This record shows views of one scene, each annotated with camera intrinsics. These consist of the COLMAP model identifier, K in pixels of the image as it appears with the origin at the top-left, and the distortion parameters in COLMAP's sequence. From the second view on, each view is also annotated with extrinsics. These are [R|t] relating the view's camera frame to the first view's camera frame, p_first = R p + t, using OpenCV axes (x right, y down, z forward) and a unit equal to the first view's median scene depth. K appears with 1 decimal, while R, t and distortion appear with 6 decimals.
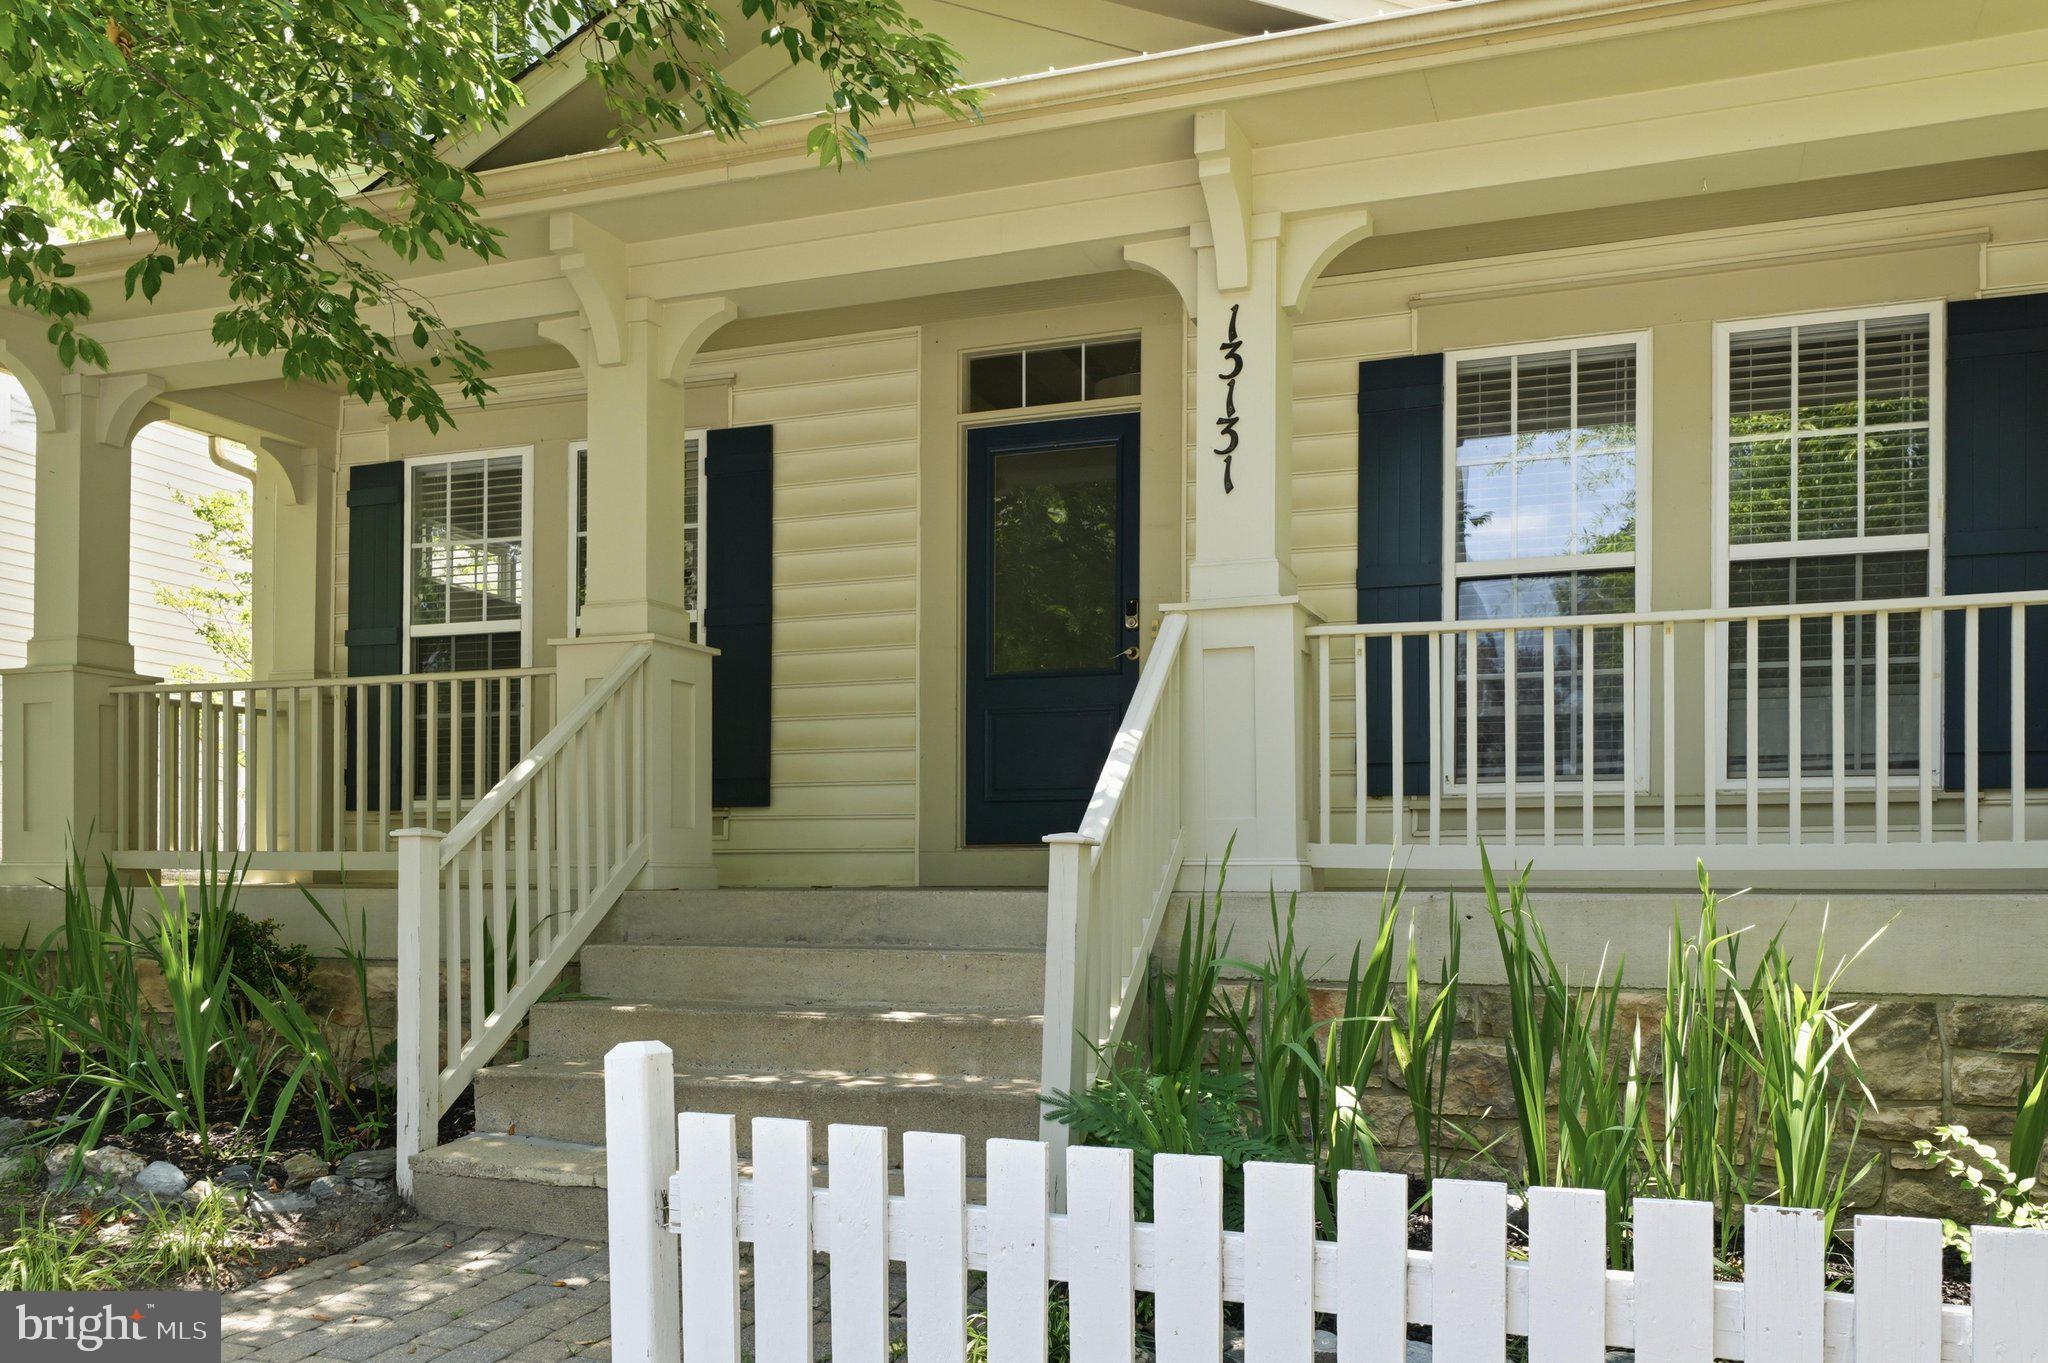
lens RADIAL K [[723.7, 0, 1024.0], [0, 723.7, 681.5], [0, 0, 1]] dist [-0.000195, 0.000084]
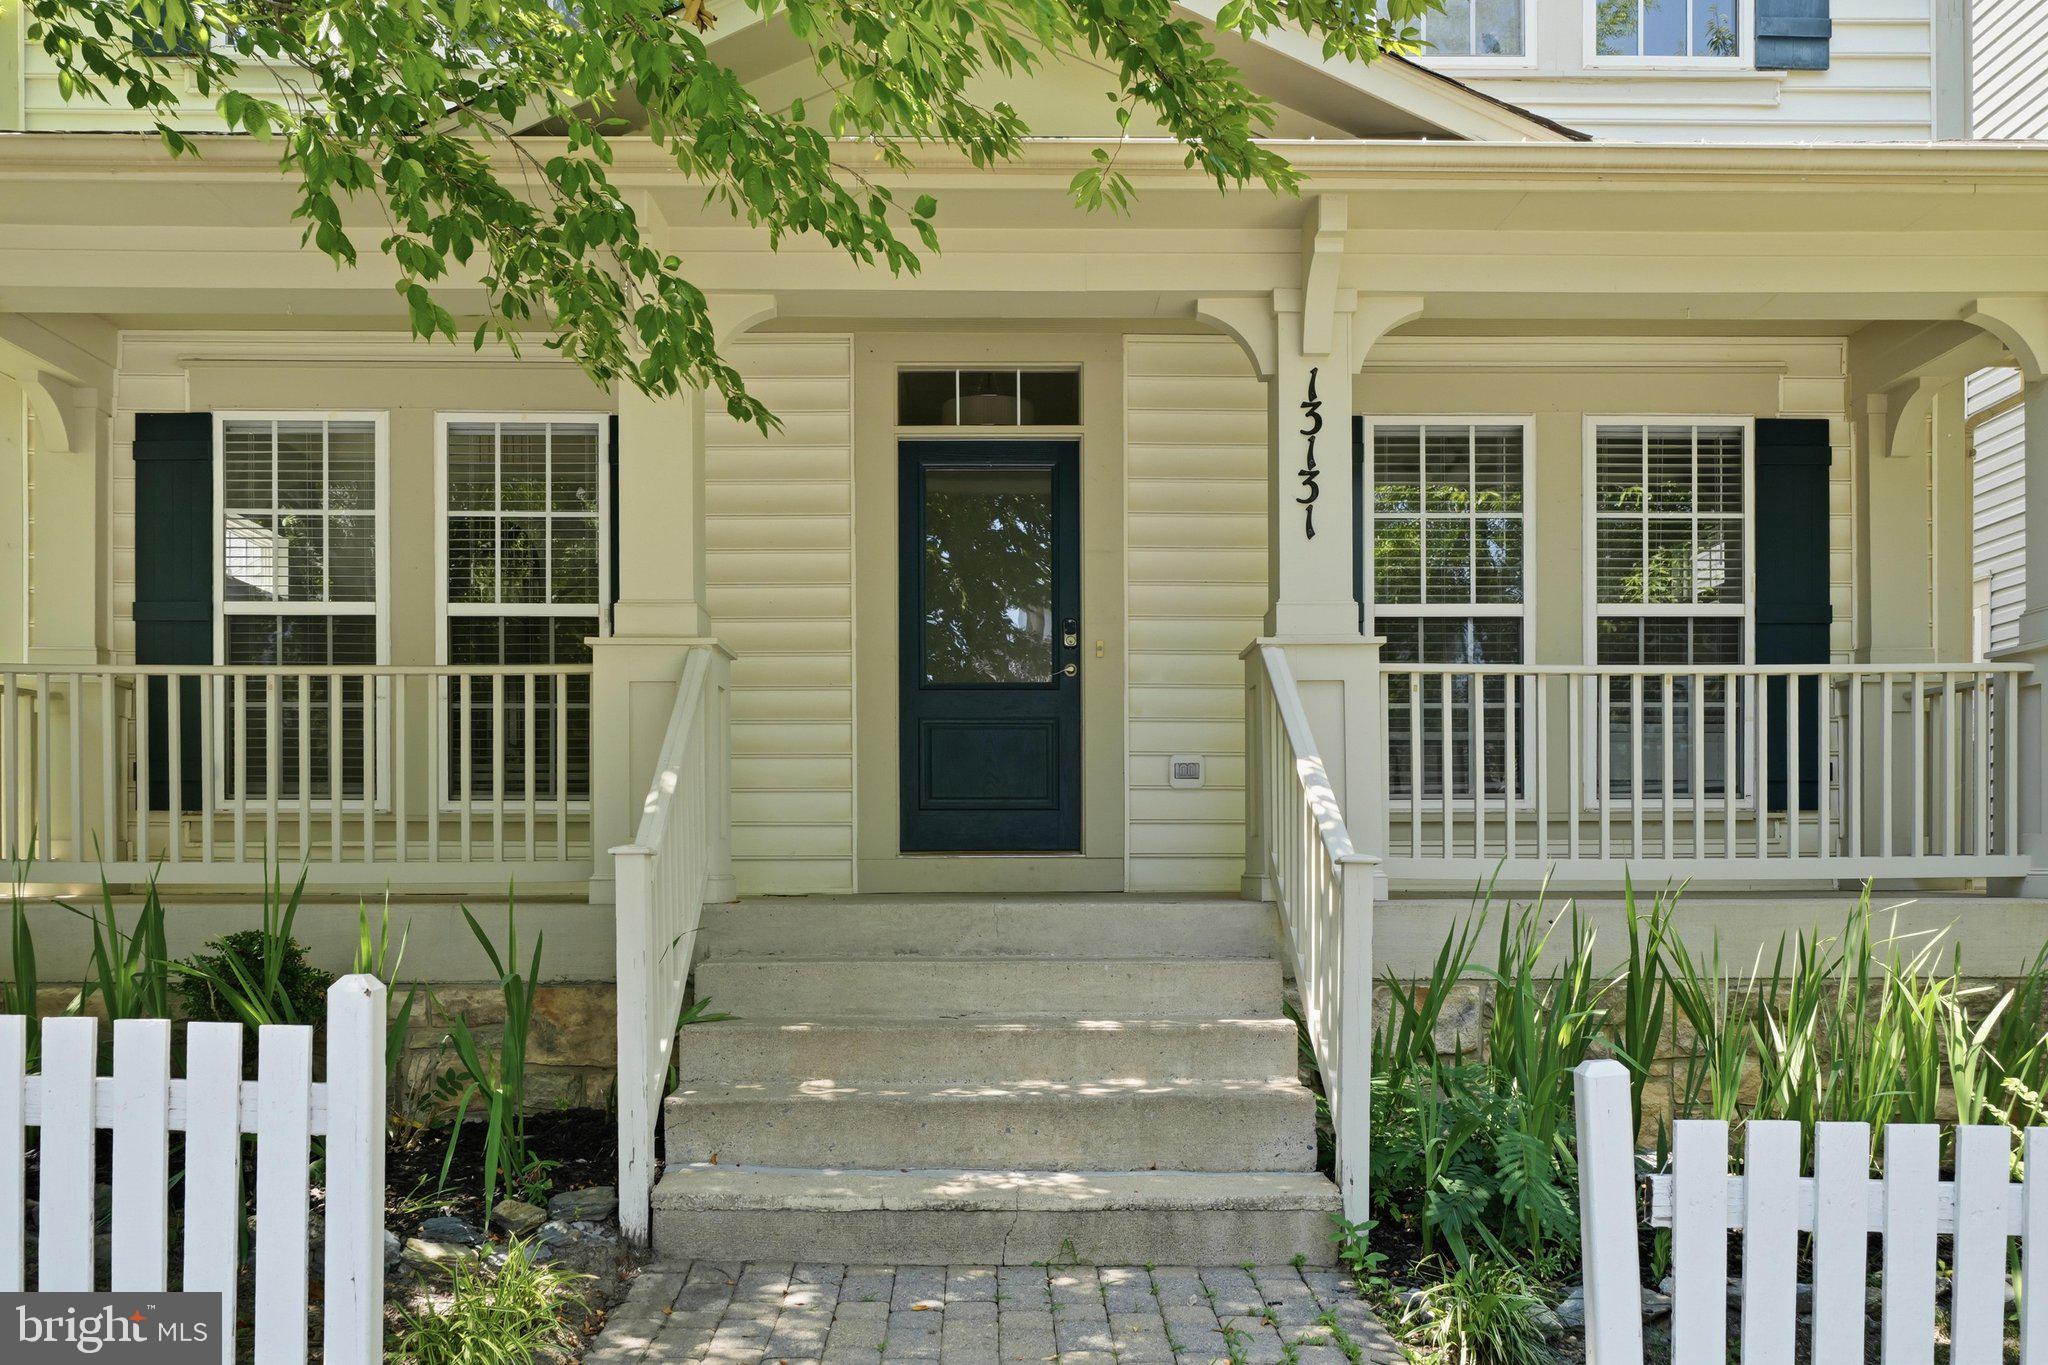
lens RADIAL K [[704.8, 0, 1007.1], [0, 704.8, 692.3], [0, 0, 1]] dist [0.000070, 0.000210]
pose [[0.986779, 0.036930, 0.157808, -0.171151], [-0.037091, 0.999310, -0.001927, -0.003953], [-0.157770, -0.003952, 0.987468, 0.006157]]
